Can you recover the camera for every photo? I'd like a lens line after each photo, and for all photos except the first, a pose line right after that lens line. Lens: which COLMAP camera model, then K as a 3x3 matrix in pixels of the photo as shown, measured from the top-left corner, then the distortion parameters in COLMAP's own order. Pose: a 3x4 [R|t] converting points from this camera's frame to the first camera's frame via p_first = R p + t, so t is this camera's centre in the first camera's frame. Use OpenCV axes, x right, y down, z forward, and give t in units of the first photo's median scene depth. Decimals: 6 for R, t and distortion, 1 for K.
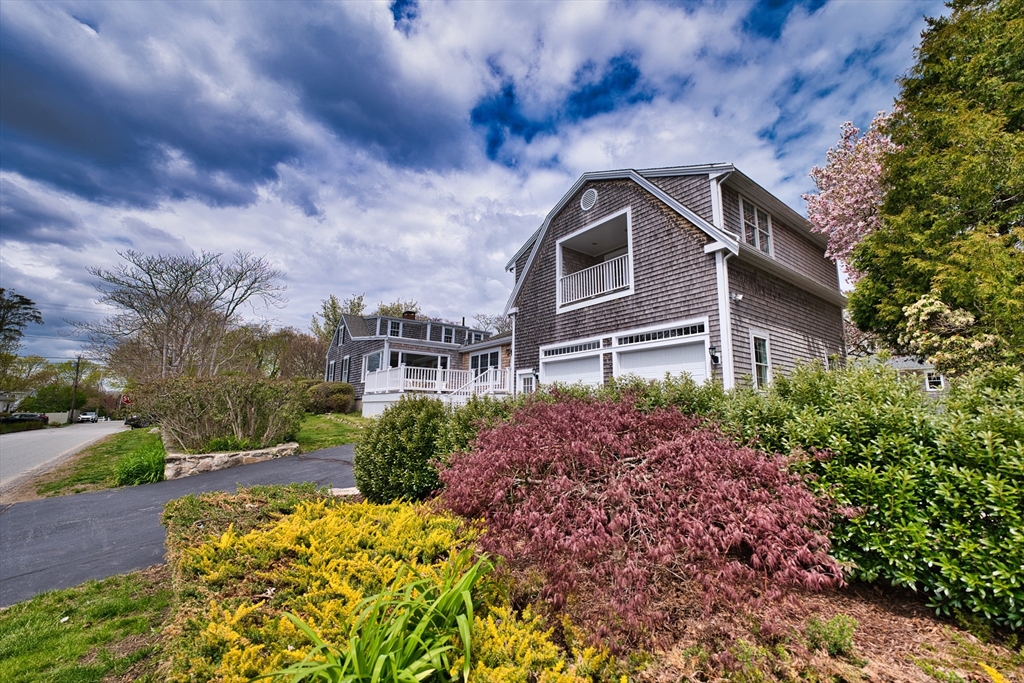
lens RADIAL K [[423.8, 0, 511.4], [0, 423.8, 342.8], [0, 0, 1]] dist [-0.005411, 0.000385]
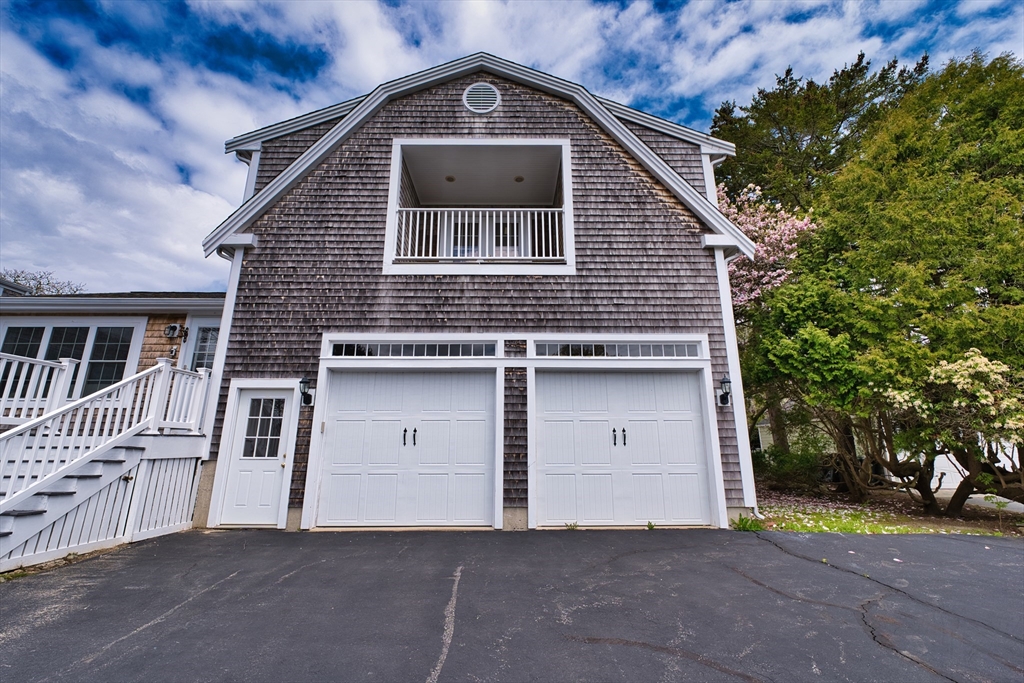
lens RADIAL K [[423.8, 0, 511.4], [0, 423.8, 342.8], [0, 0, 1]] dist [-0.005411, 0.000385]
pose [[0.588711, 0.185617, 0.786744, -0.201153], [-0.126211, 0.982449, -0.137347, 0.067188], [-0.798430, -0.018438, 0.601806, 0.677815]]
